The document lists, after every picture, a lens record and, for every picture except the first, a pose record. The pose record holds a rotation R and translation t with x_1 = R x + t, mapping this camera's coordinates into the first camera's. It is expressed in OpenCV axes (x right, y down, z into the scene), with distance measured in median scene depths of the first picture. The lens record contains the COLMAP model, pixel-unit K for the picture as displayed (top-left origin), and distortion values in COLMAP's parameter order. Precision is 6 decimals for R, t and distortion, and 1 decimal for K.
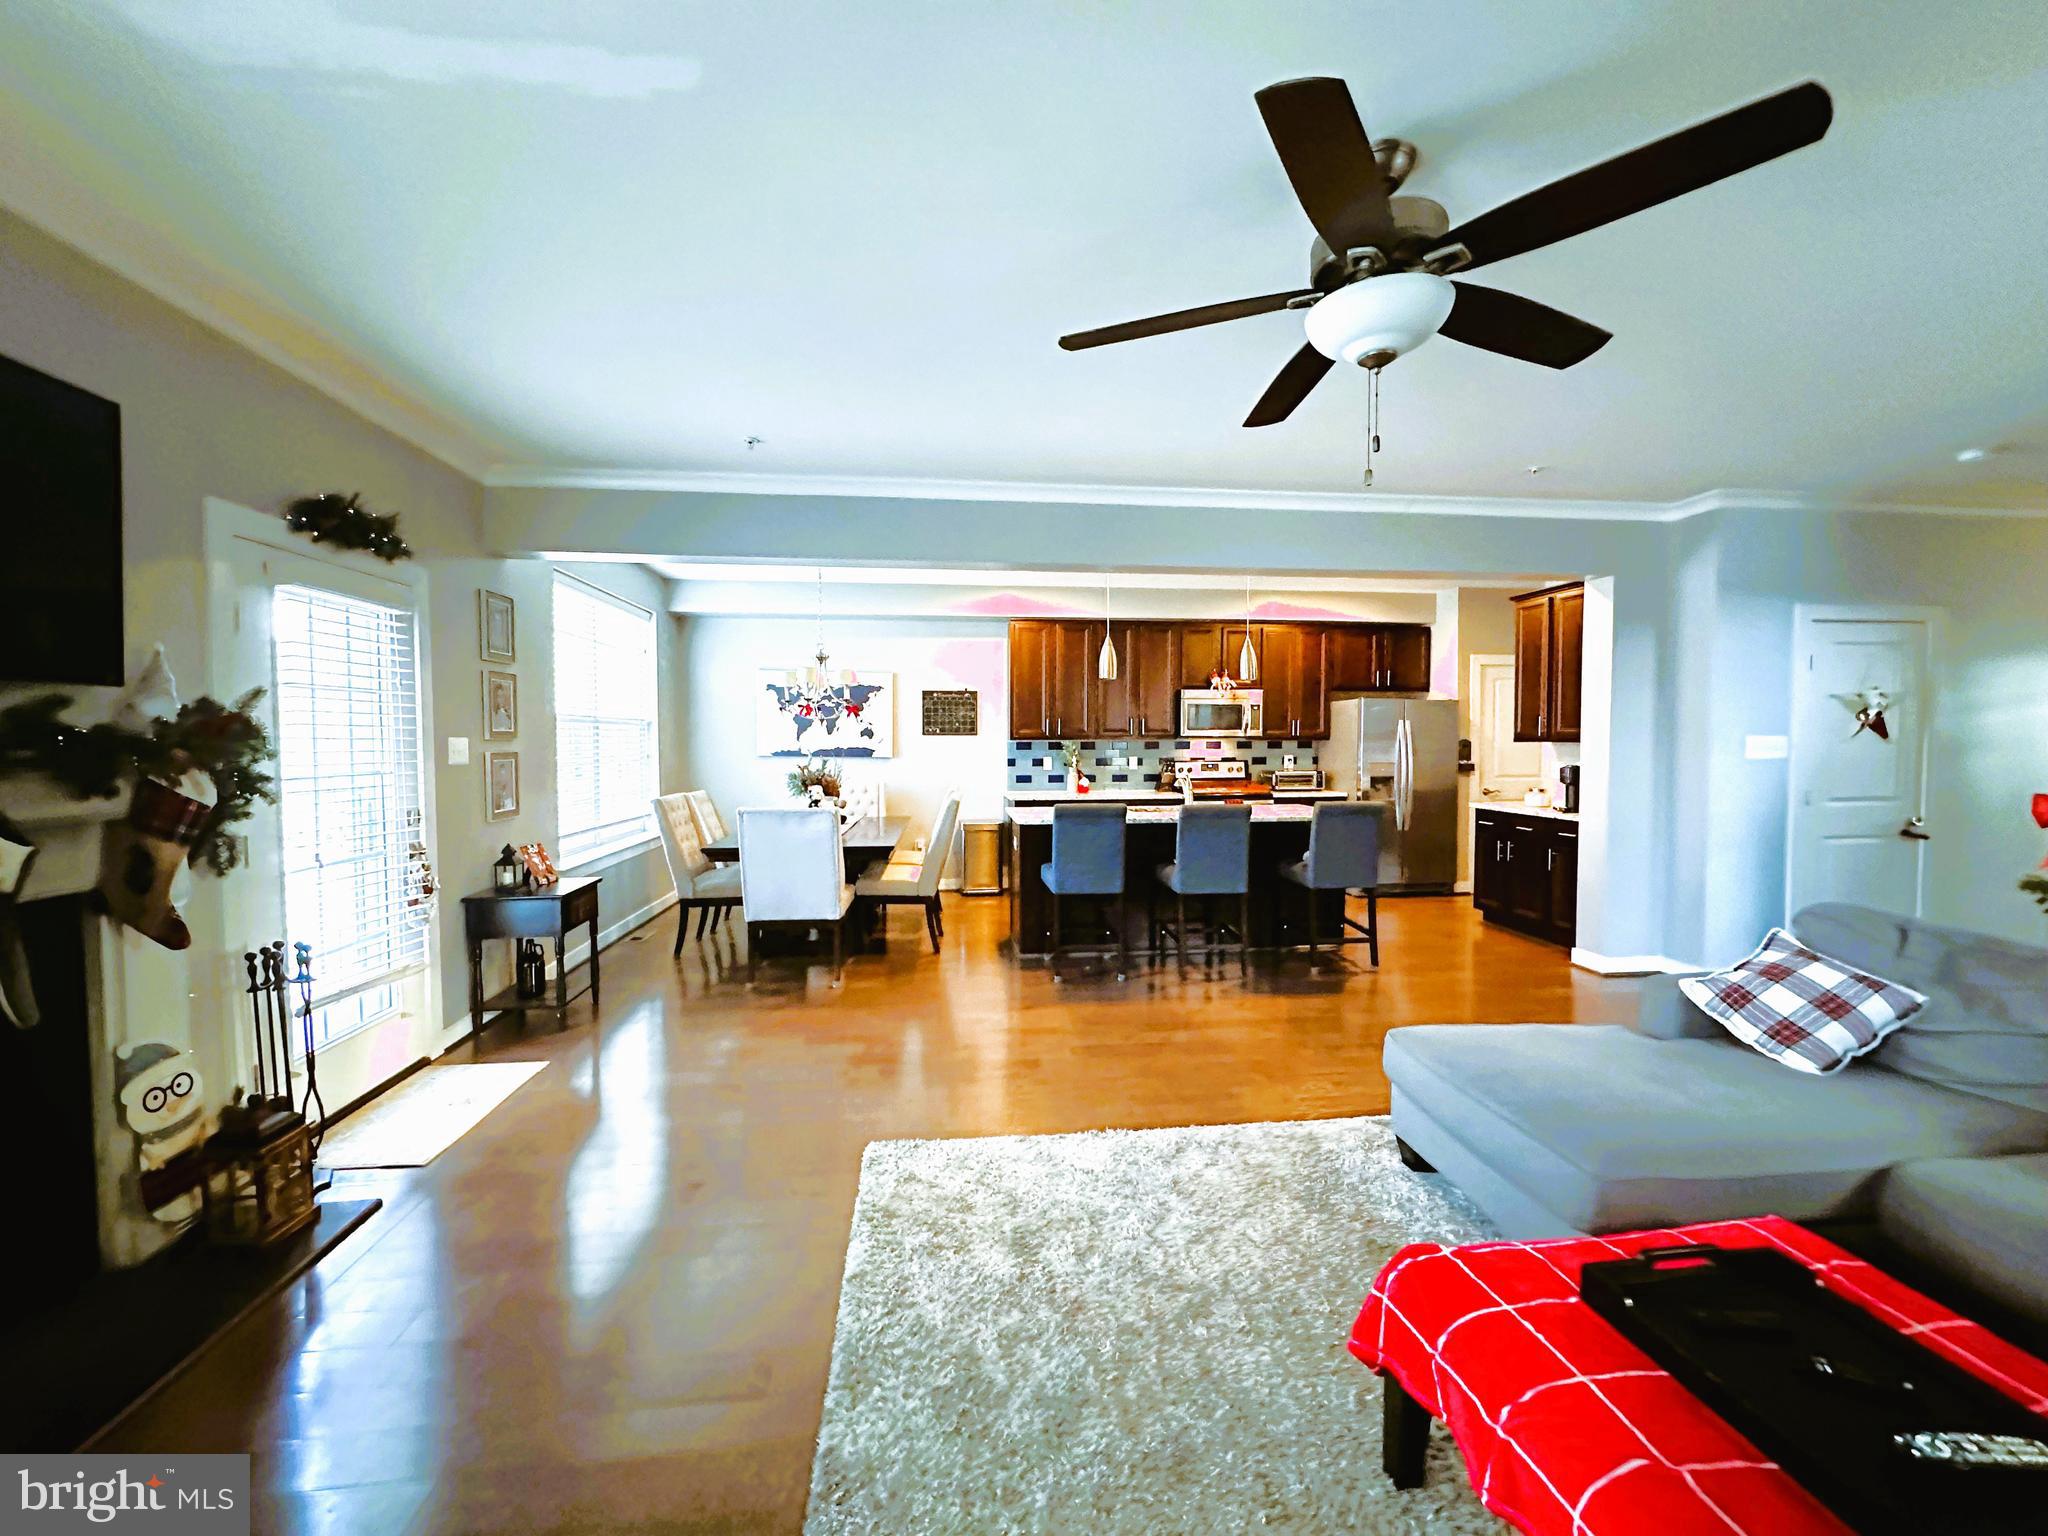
lens RADIAL K [[817.4, 0, 1024.2], [0, 817.4, 774.0], [0, 0, 1]] dist [-0.002797, 0.000667]
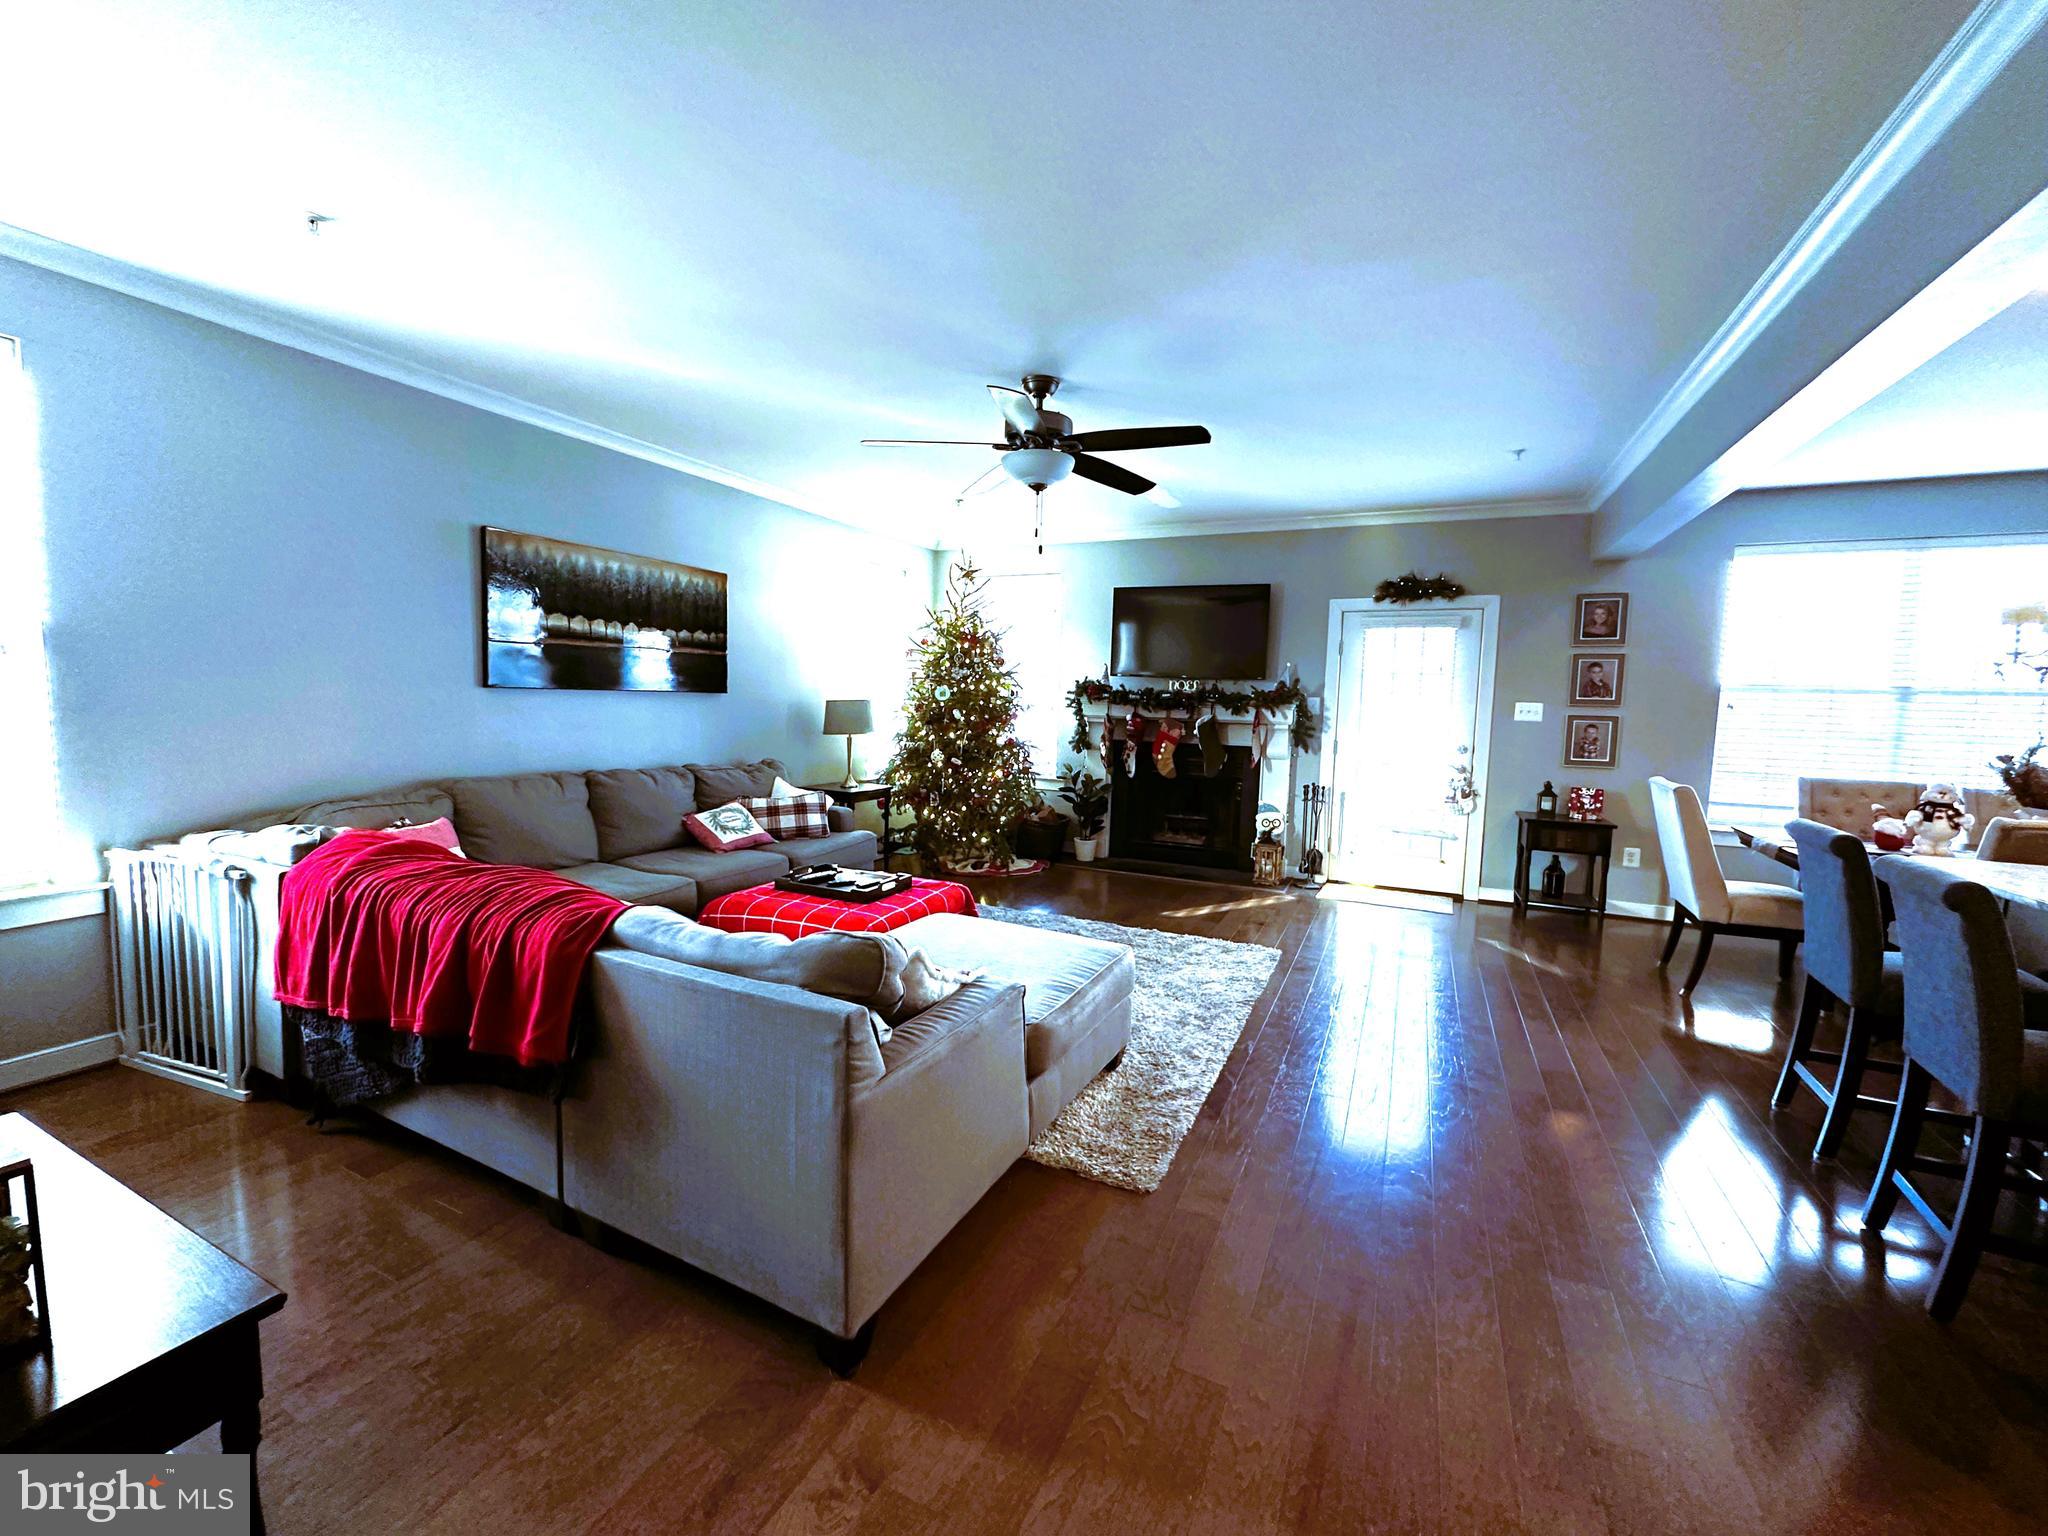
lens RADIAL K [[817.4, 0, 1022.3], [0, 817.4, 765.5], [0, 0, 1]] dist [-0.002797, 0.000667]
pose [[-0.534714, 0.062364, -0.842729, 0.855531], [-0.060909, 0.991835, 0.112045, -0.033866], [0.842835, 0.111242, -0.526550, 0.835221]]
